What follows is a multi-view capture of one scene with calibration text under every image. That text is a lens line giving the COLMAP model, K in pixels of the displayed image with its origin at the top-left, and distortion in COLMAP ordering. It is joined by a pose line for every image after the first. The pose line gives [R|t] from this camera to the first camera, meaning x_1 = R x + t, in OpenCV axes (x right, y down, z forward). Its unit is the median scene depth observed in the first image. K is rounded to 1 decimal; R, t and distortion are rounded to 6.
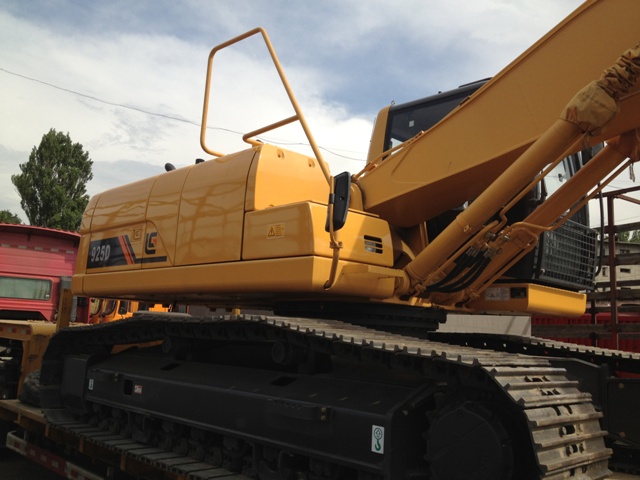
lens RADIAL K [[604.6, 0, 259.2], [0, 604.6, 238.7], [0, 0, 1]] dist [0.009678, 0.003838]
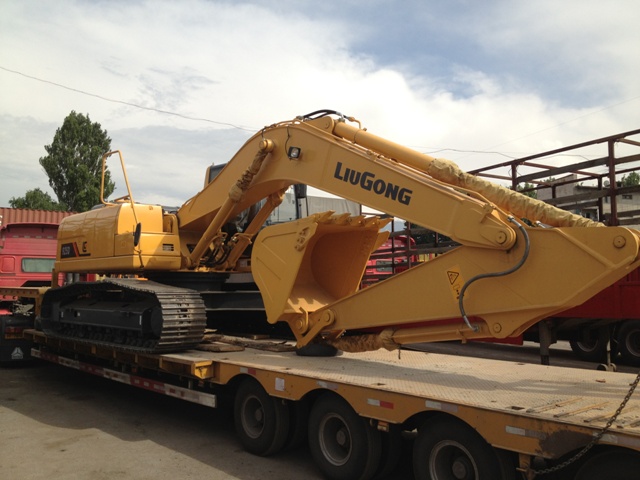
lens RADIAL K [[641.9, 0, 320.0], [0, 641.9, 240.0], [0, 0, 1]] dist [-0.084951, -0.000423]
pose [[0.998856, -0.045832, 0.013640, 0.071425], [0.044703, 0.996262, 0.073918, -0.016808], [-0.016976, -0.073223, 0.997171, -0.141509]]
